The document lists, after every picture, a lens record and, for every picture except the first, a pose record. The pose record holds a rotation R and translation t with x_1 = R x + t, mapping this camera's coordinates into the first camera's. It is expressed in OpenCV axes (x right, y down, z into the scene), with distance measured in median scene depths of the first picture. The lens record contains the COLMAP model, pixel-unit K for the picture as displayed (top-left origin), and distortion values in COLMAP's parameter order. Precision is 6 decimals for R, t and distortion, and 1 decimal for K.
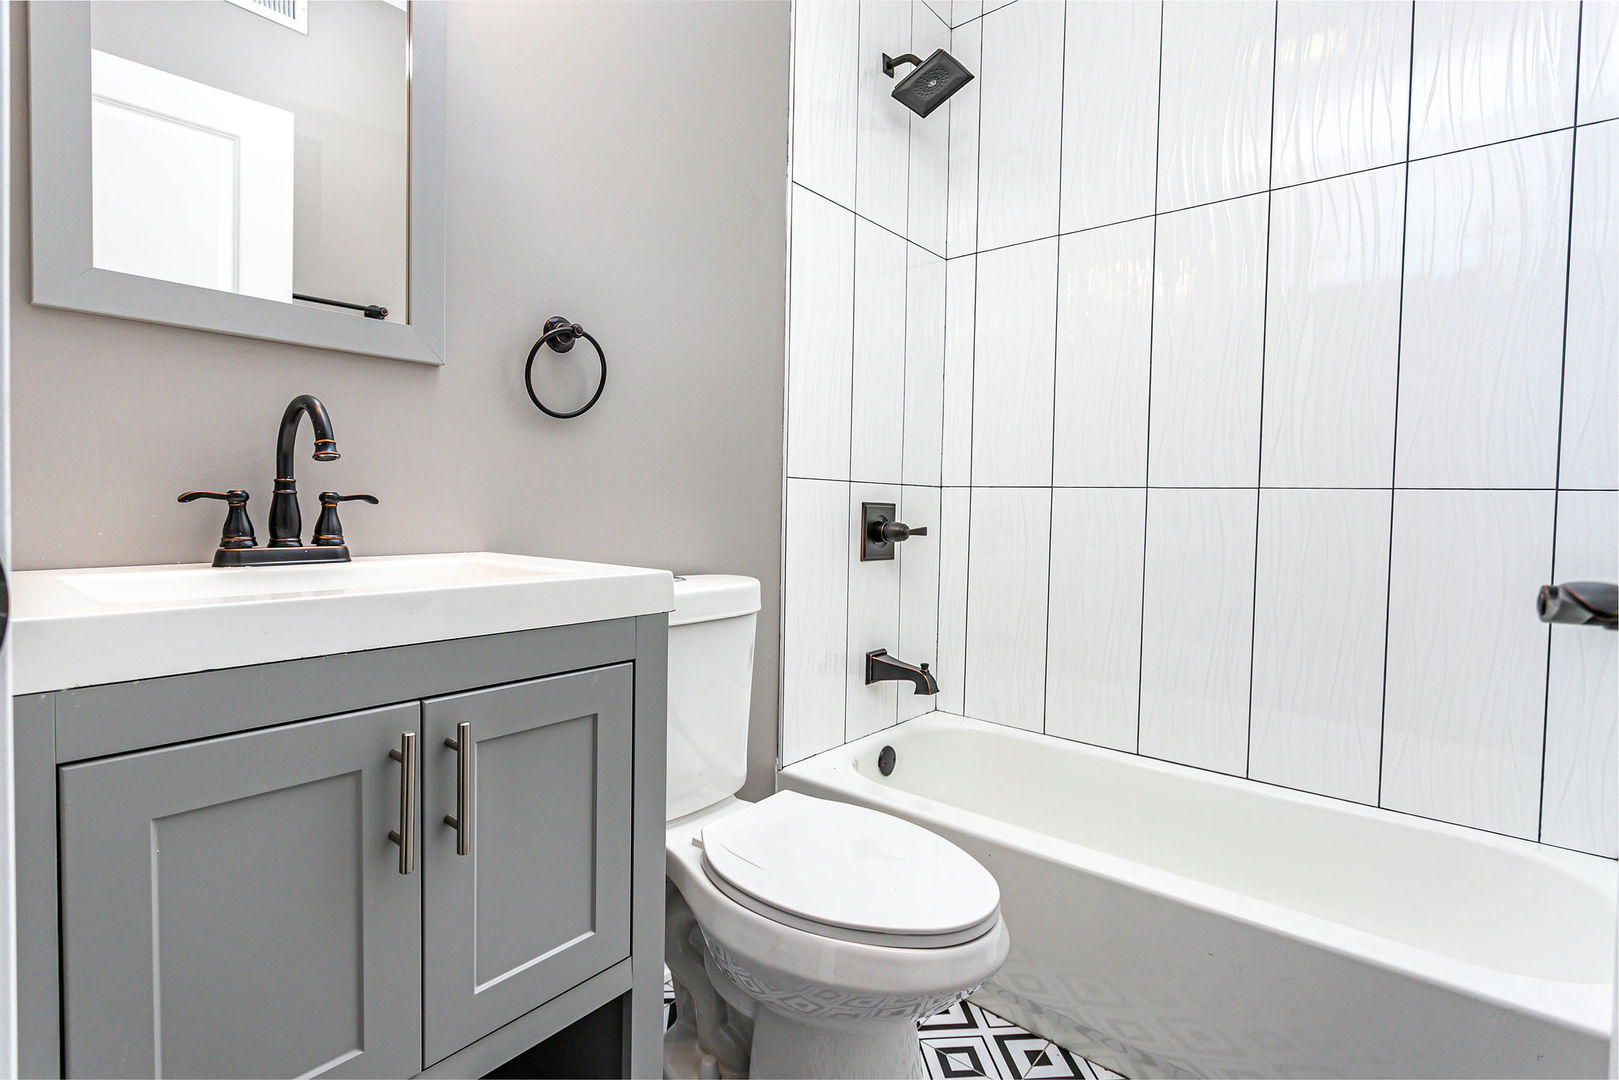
lens RADIAL K [[770.5, 0, 810.1], [0, 770.5, 535.2], [0, 0, 1]] dist [0.001012, 0.001392]
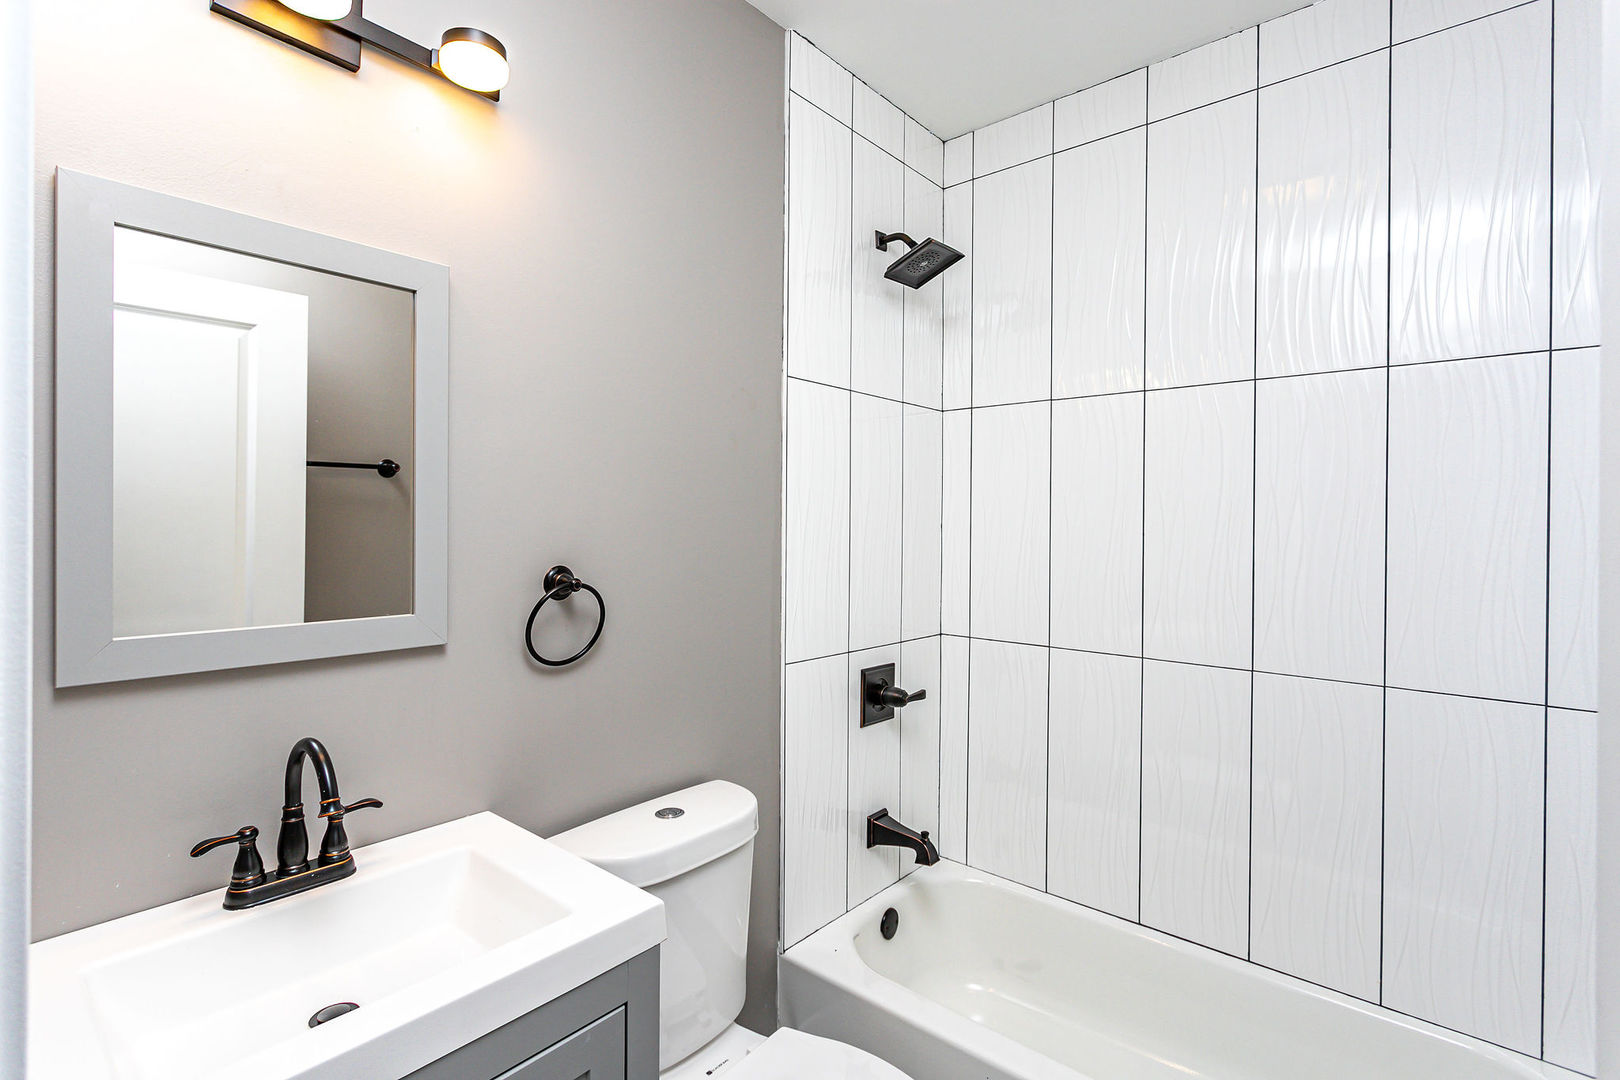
lens RADIAL K [[771.0, 0, 810.5], [0, 771.0, 554.7], [0, 0, 1]] dist [0.001012, 0.001392]
pose [[0.999867, -0.011520, -0.011525, 0.015673], [0.011238, 0.999642, -0.024262, -0.182726], [0.011800, 0.024129, 0.999639, -0.018907]]
